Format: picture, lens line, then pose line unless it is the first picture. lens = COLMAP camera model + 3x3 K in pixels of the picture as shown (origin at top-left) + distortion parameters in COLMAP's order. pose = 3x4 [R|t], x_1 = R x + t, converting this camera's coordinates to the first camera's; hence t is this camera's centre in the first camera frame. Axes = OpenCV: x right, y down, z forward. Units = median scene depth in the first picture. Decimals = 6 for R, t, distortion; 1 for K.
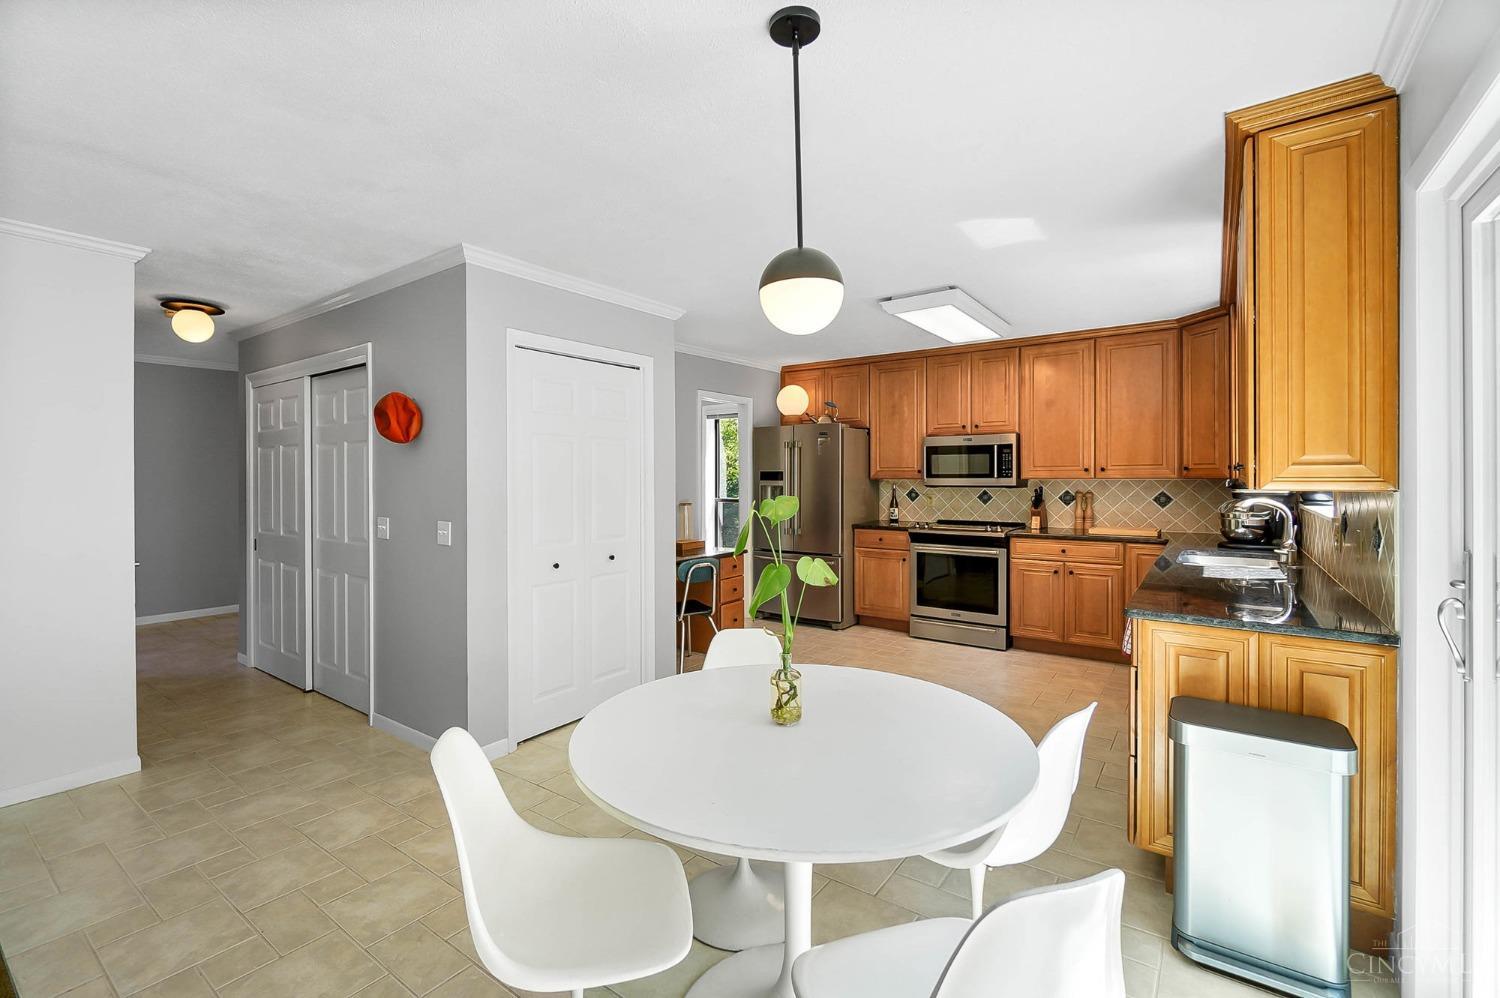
lens RADIAL K [[651.1, 0, 748.3], [0, 651.1, 483.5], [0, 0, 1]] dist [-0.004707, -0.000603]
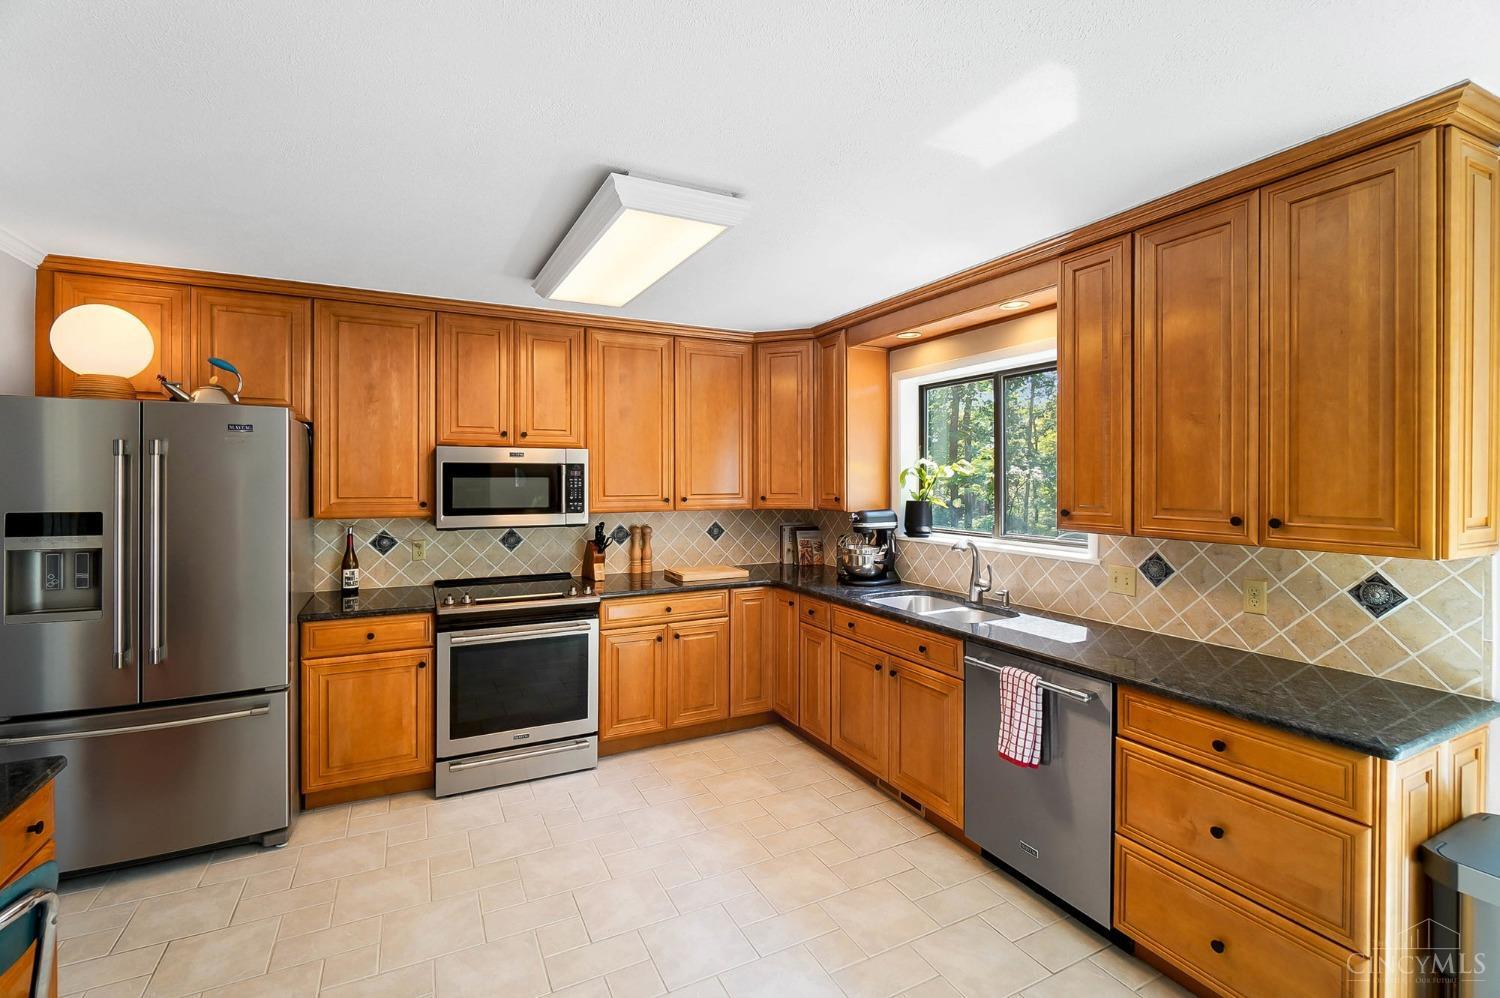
lens RADIAL K [[651.1, 0, 744.6], [0, 651.1, 488.0], [0, 0, 1]] dist [-0.004707, -0.000603]
pose [[0.469045, -0.005357, 0.883158, -0.122686], [0.011378, 0.999935, 0.000022, -0.031439], [-0.883101, 0.010038, 0.469076, 0.492046]]
